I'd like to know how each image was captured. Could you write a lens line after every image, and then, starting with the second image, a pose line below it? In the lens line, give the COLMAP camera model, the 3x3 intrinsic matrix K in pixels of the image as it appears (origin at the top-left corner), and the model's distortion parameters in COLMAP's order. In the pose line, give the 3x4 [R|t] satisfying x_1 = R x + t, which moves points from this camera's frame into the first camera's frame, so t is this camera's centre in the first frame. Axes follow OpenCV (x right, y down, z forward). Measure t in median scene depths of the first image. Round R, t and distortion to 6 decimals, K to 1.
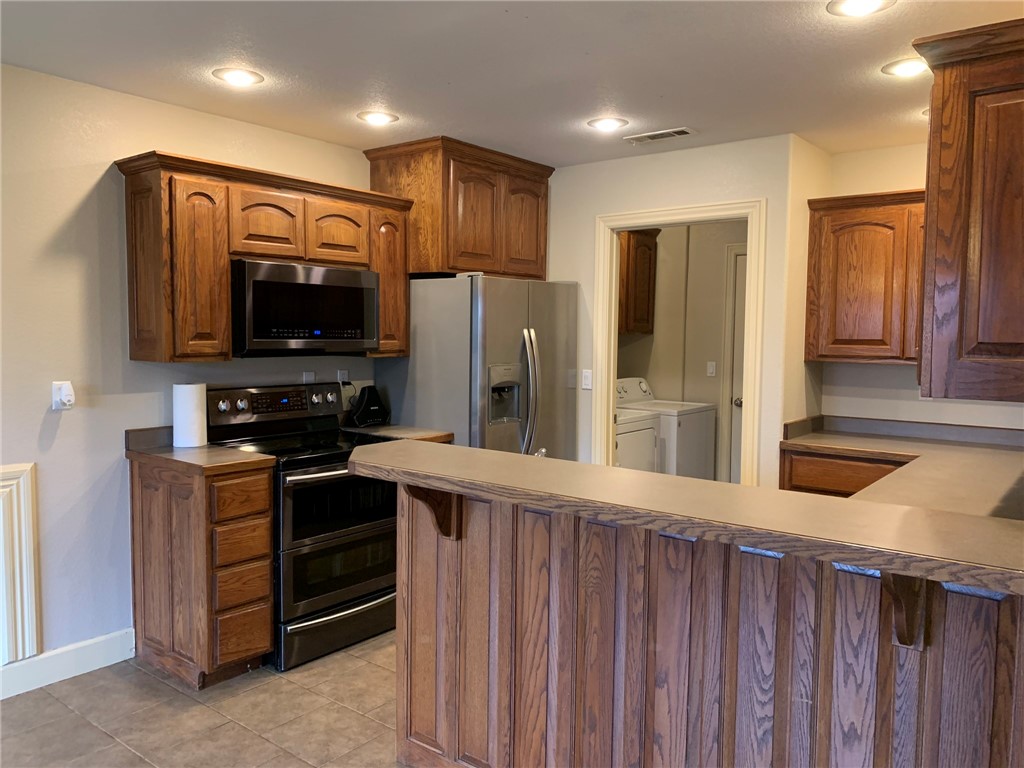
lens RADIAL K [[775.8, 0, 506.0], [0, 775.8, 381.4], [0, 0, 1]] dist [0.109281, -0.174578]
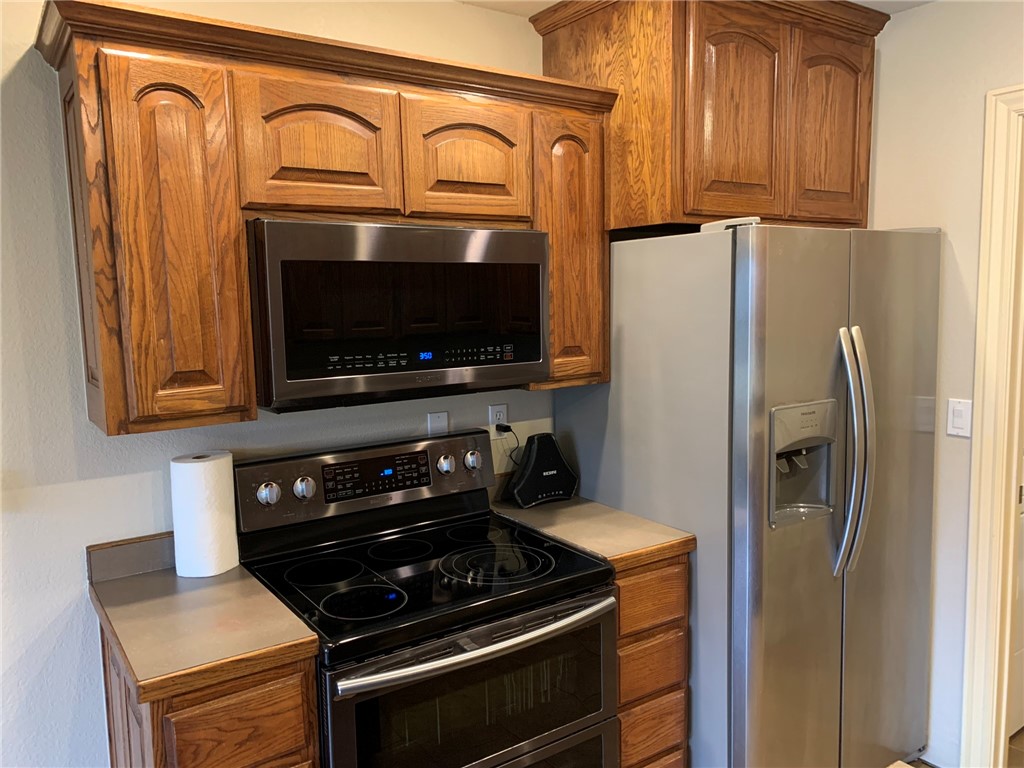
lens RADIAL K [[775.8, 0, 506.0], [0, 775.8, 381.4], [0, 0, 1]] dist [0.109281, -0.174578]
pose [[0.959109, -0.001765, -0.283033, -0.041361], [0.014250, 0.999013, 0.042060, -0.060034], [0.282679, -0.044373, 0.958188, 0.472228]]
